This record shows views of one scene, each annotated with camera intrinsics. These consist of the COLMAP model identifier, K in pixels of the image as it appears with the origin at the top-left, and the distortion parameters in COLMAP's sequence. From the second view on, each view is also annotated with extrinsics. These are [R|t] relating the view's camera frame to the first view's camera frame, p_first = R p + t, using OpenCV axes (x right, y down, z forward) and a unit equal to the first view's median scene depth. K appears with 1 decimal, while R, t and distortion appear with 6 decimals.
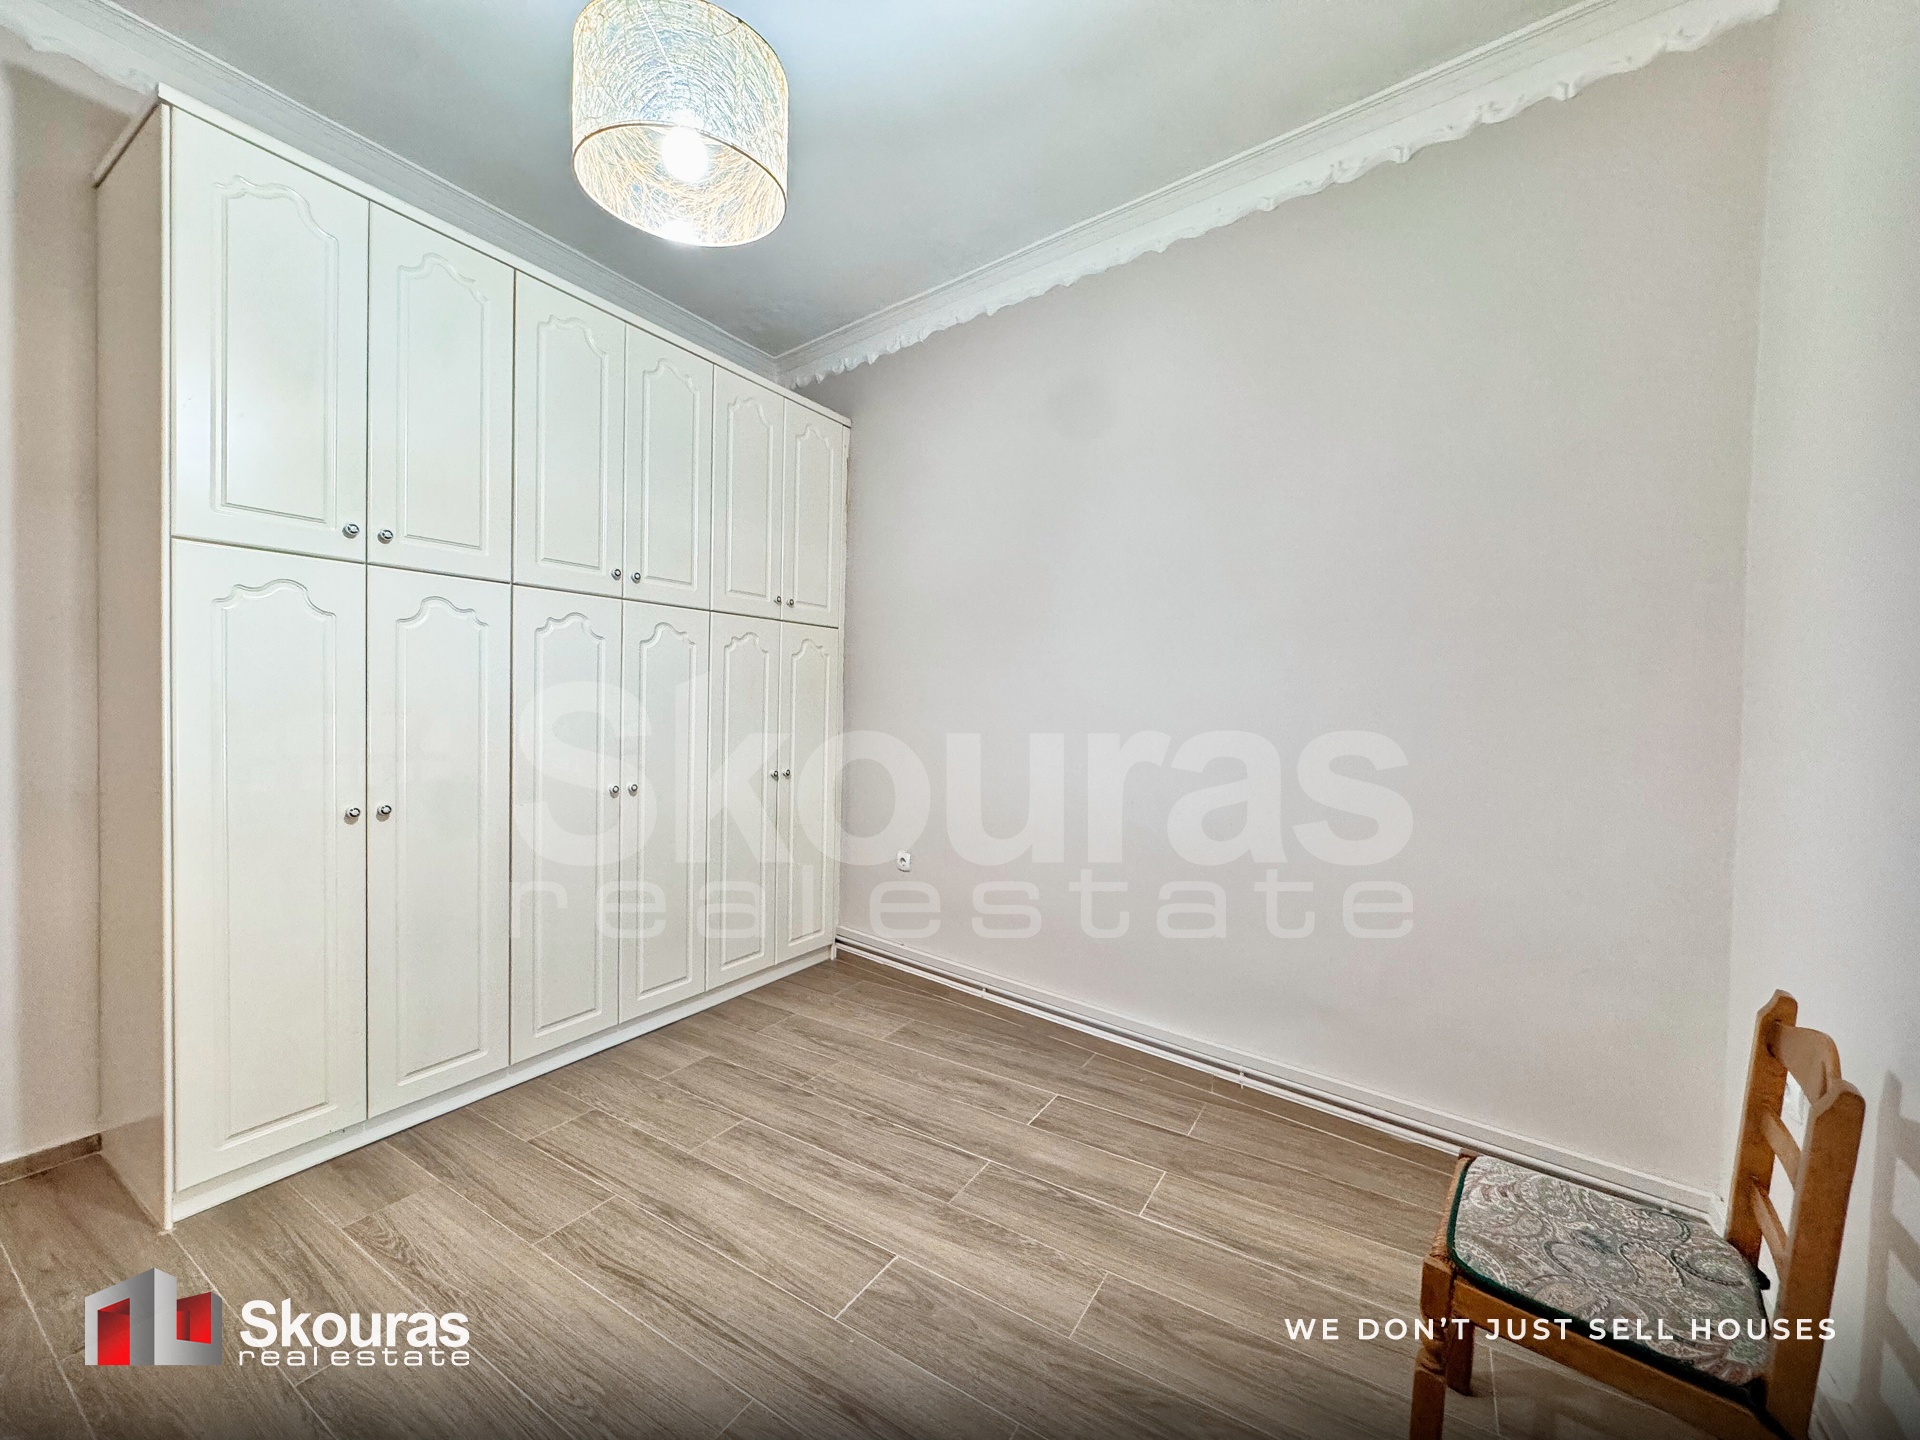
lens RADIAL K [[772.4, 0, 952.7], [0, 772.4, 709.9], [0, 0, 1]] dist [-0.001244, -0.000119]
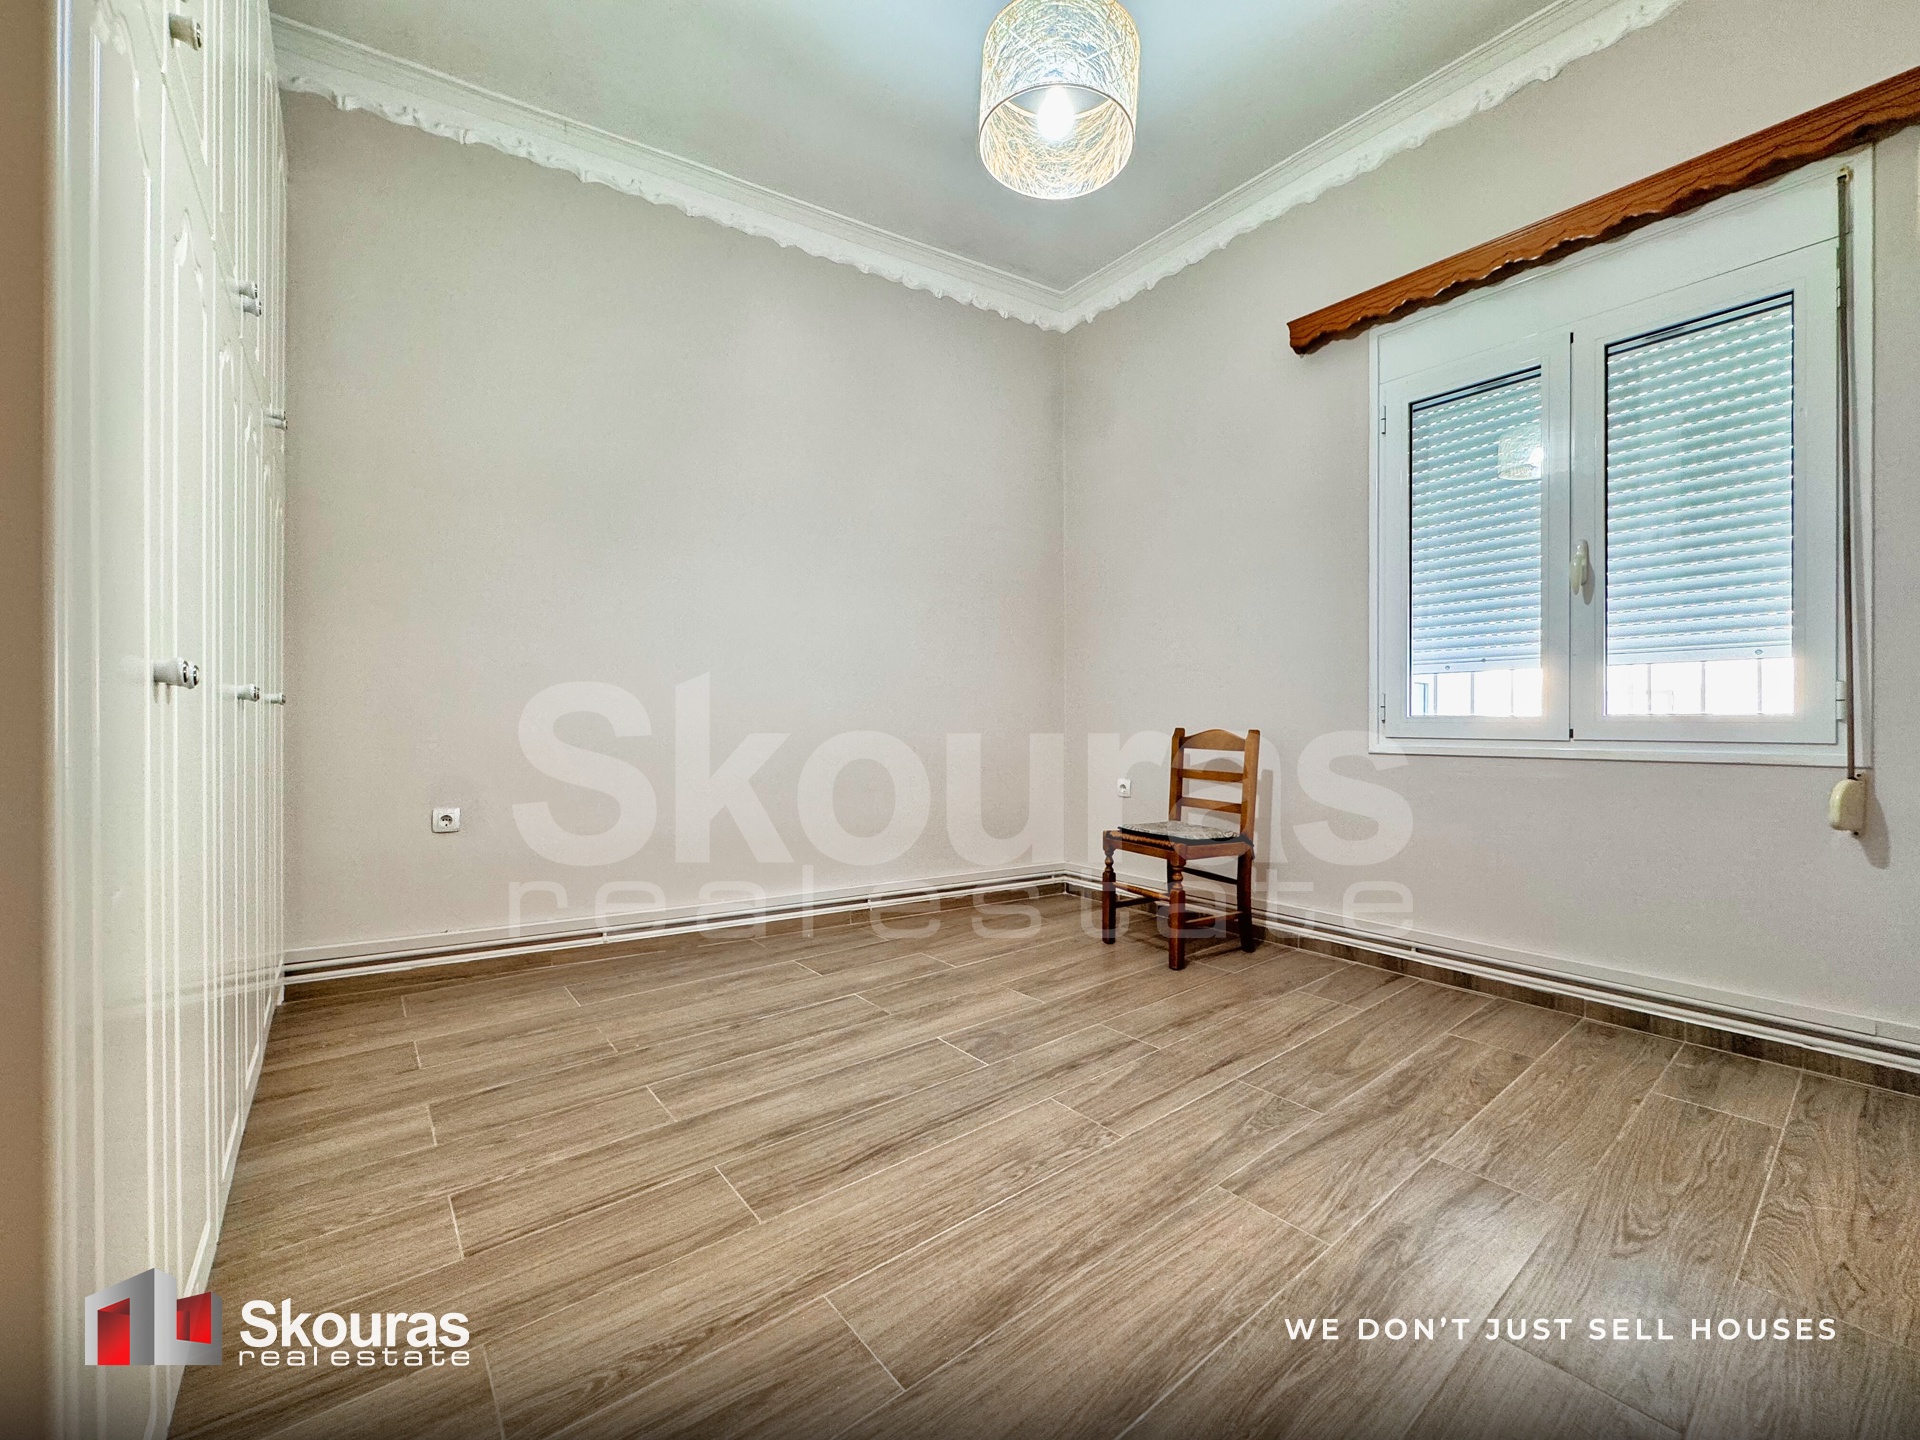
lens RADIAL K [[772.4, 0, 953.5], [0, 772.4, 719.5], [0, 0, 1]] dist [-0.001244, -0.000119]
pose [[0.335577, -0.021176, 0.941775, -0.841170], [0.012883, 0.999757, 0.017889, 0.124701], [-0.941925, 0.006130, 0.335768, 0.389996]]
